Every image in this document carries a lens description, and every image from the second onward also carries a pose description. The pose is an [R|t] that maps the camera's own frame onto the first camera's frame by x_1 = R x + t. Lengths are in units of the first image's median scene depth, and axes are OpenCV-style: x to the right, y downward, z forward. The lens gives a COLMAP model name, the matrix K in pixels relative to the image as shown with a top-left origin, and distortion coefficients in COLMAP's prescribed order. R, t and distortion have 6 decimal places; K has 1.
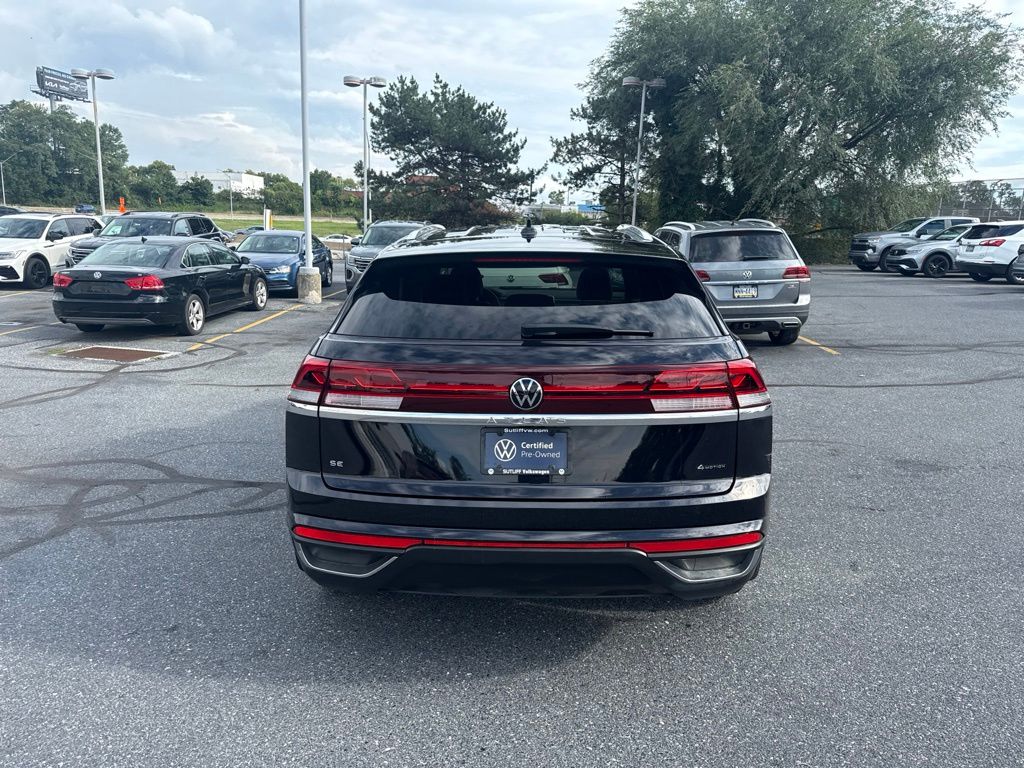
lens RADIAL K [[724.9, 0, 506.8], [0, 724.9, 387.3], [0, 0, 1]] dist [0.032227, -0.045251]
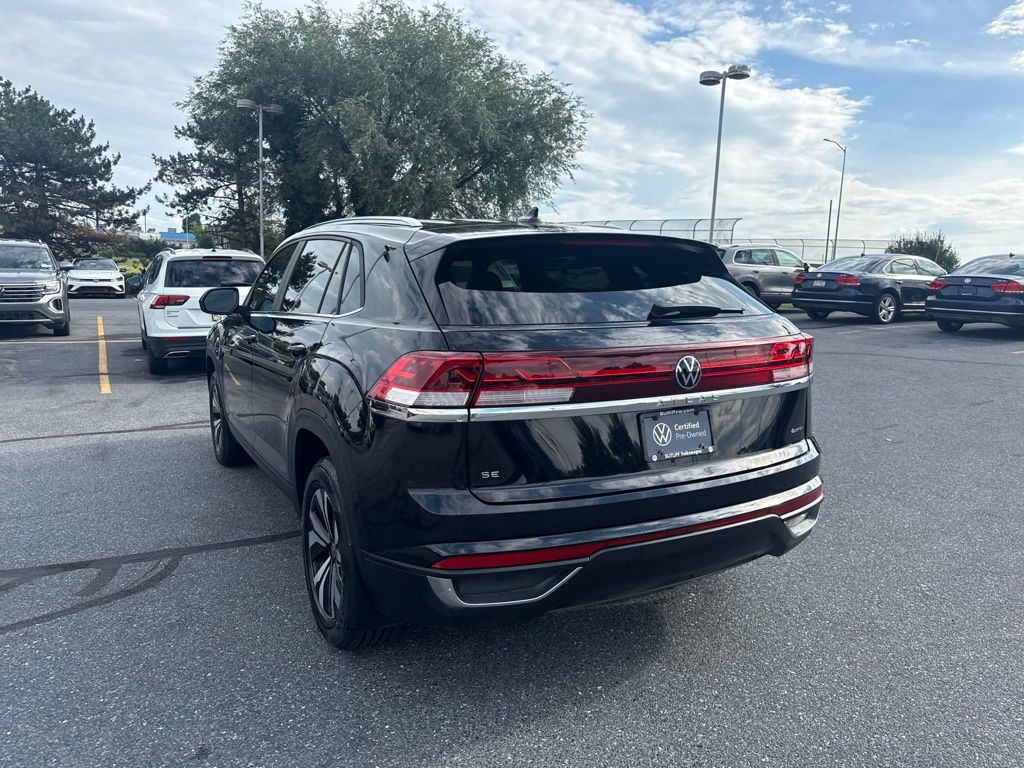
lens RADIAL K [[732.8, 0, 504.9], [0, 732.8, 379.8], [0, 0, 1]] dist [0.017580, -0.024997]
pose [[0.860337, -0.073588, 0.504386, -0.060007], [0.100313, 0.994616, -0.025996, 0.001639], [-0.499758, 0.072962, 0.863087, 0.022410]]
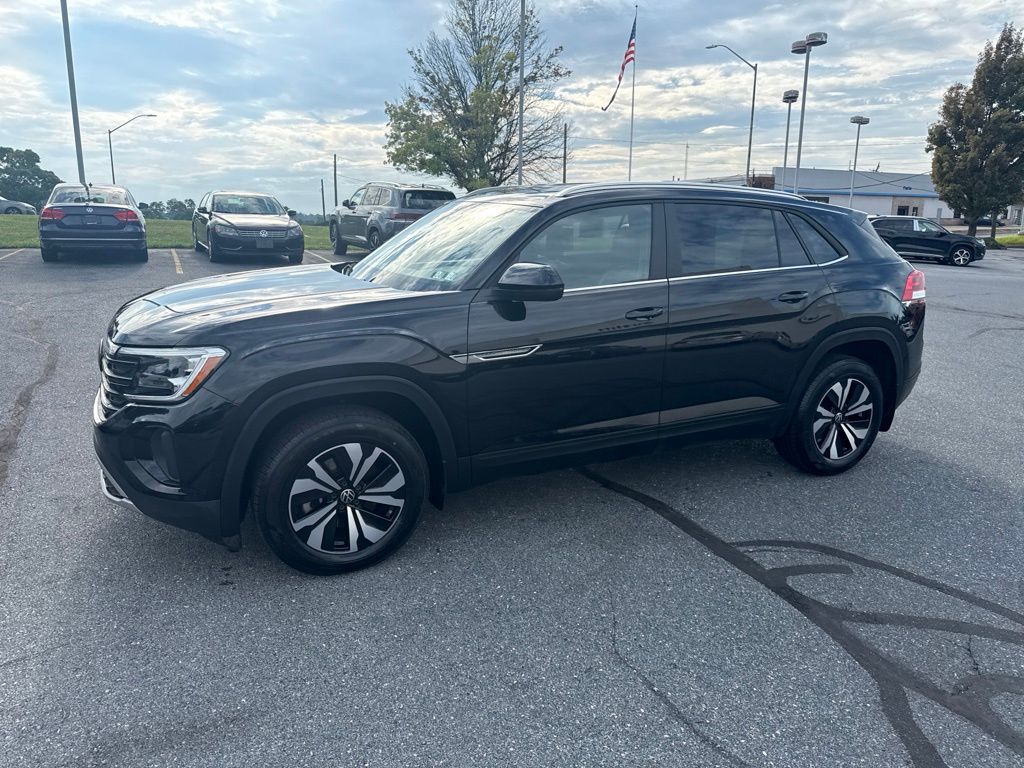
lens RADIAL K [[728.5, 0, 507.1], [0, 728.5, 380.2], [0, 0, 1]] dist [0.019679, -0.027029]
pose [[-0.463038, -0.221203, 0.858292, -0.132123], [0.161384, 0.931128, 0.327040, -0.051289], [-0.871522, 0.289947, -0.395450, 0.251688]]
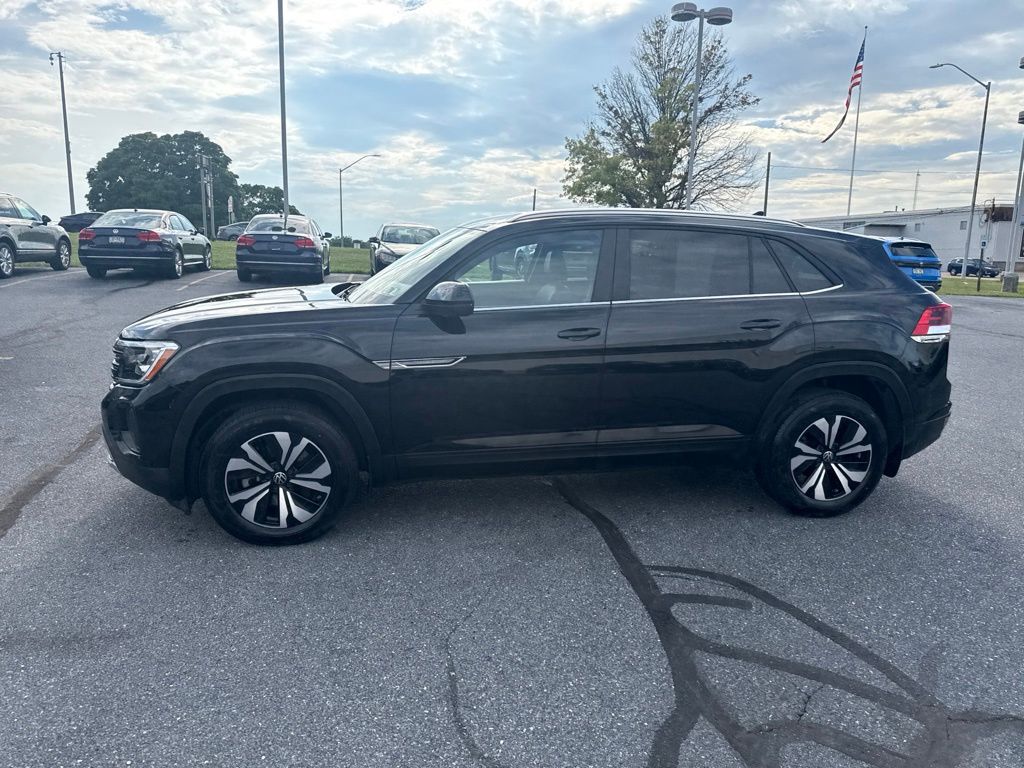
lens RADIAL K [[728.5, 0, 507.1], [0, 728.5, 380.2], [0, 0, 1]] dist [0.019679, -0.027029]
pose [[-0.204369, -0.205305, 0.957122, -0.157183], [0.177430, 0.953794, 0.242477, -0.042527], [-0.962679, 0.219377, -0.158499, 0.211074]]
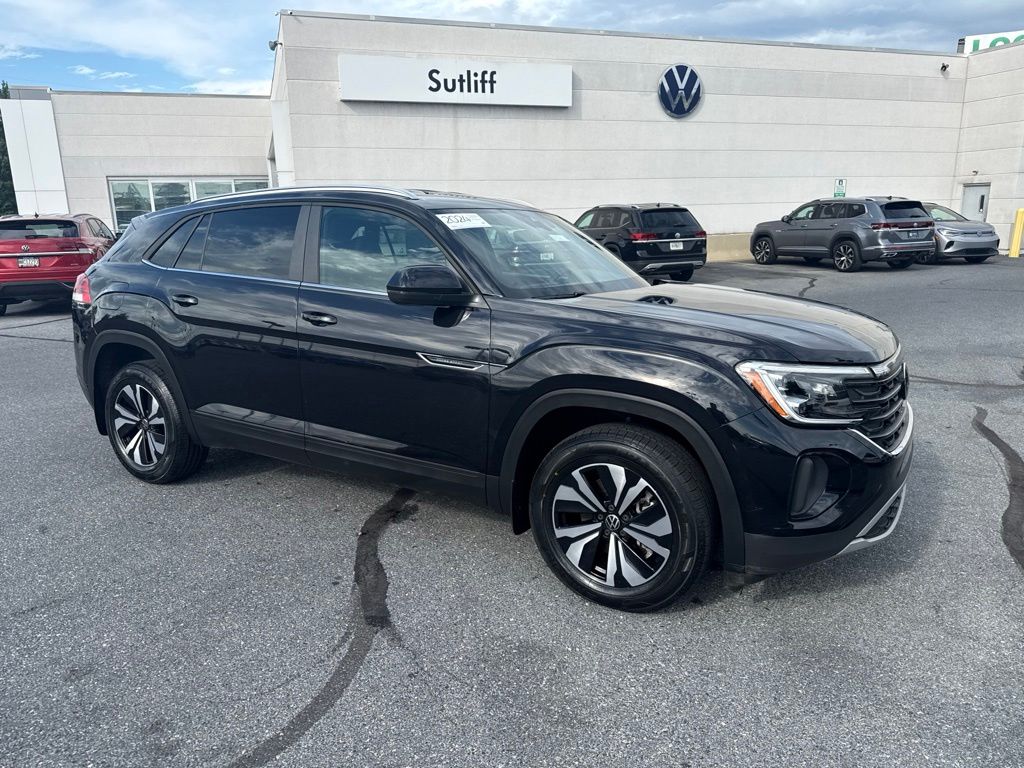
lens RADIAL K [[722.8, 0, 507.4], [0, 722.8, 389.2], [0, 0, 1]] dist [0.042946, -0.059654]
pose [[-0.485428, 0.178369, -0.855888, 0.133369], [-0.178894, 0.937989, 0.296941, -0.046673], [0.855779, 0.297256, -0.423417, 0.257009]]
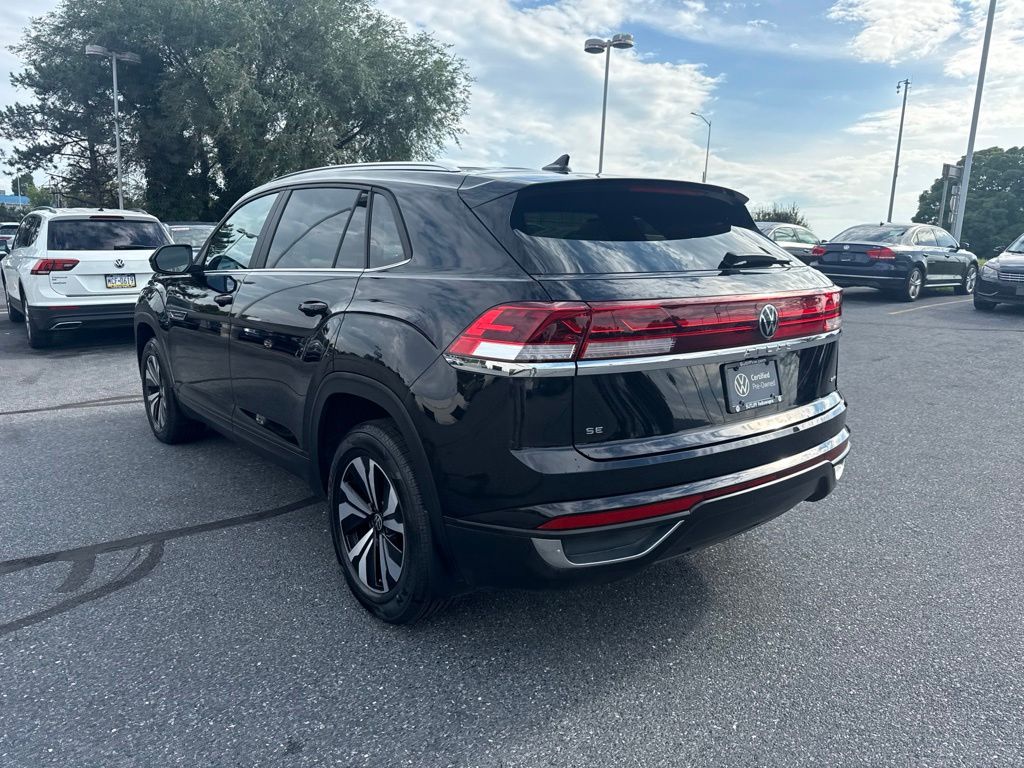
lens RADIAL K [[734.4, 0, 506.4], [0, 734.4, 385.7], [0, 0, 1]] dist [0.007859, -0.014893]
pose [[0.759618, -0.121319, 0.638954, -0.077279], [0.123802, 0.991457, 0.041067, 0.000774], [-0.638477, 0.047909, 0.768148, 0.039819]]
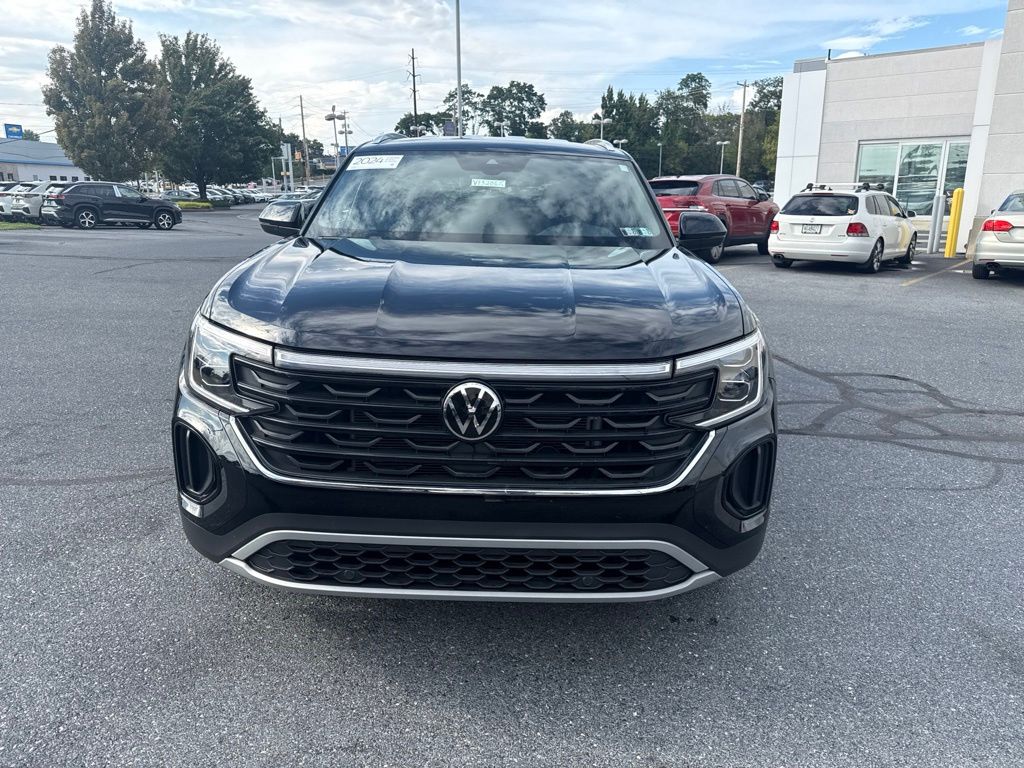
lens RADIAL K [[728.5, 0, 507.1], [0, 728.5, 380.2], [0, 0, 1]] dist [0.019679, -0.027029]
pose [[-0.999110, -0.021678, -0.036184, 0.007460], [-0.035462, 0.896192, 0.442246, -0.058789], [0.022841, 0.443136, -0.896164, 0.321812]]
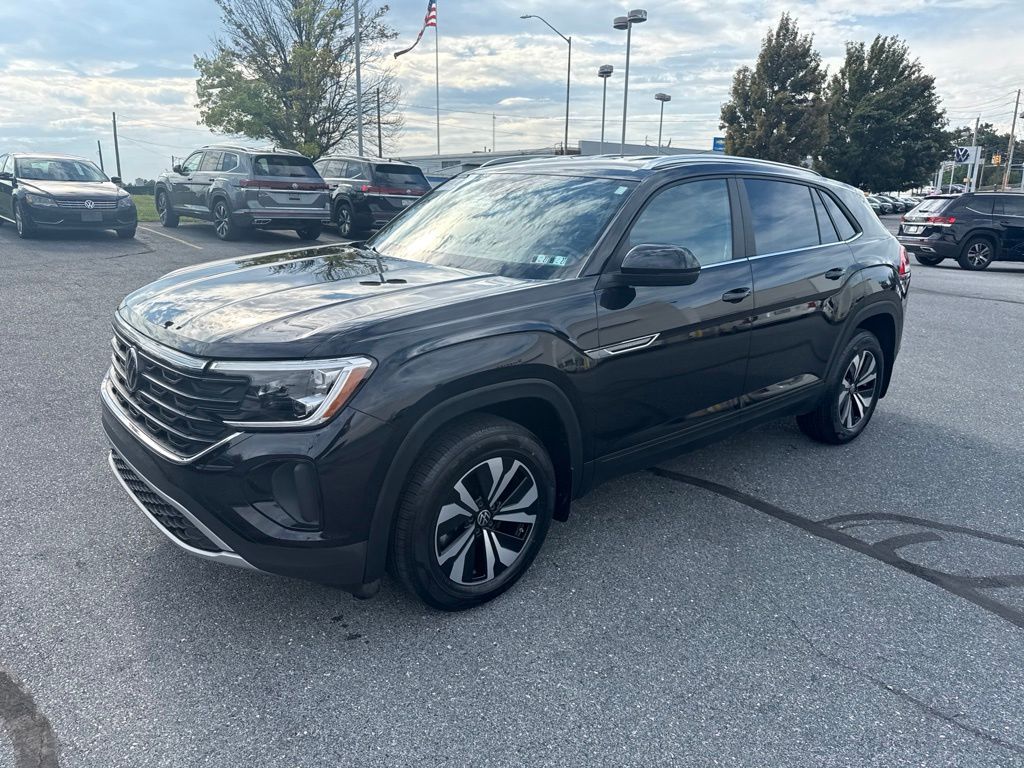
lens RADIAL K [[729.9, 0, 507.6], [0, 729.9, 387.9], [0, 0, 1]] dist [0.024982, -0.035144]
pose [[-0.675285, -0.227971, 0.701441, -0.094385], [0.116963, 0.905899, 0.407022, -0.057204], [-0.728223, 0.356899, -0.585076, 0.283107]]
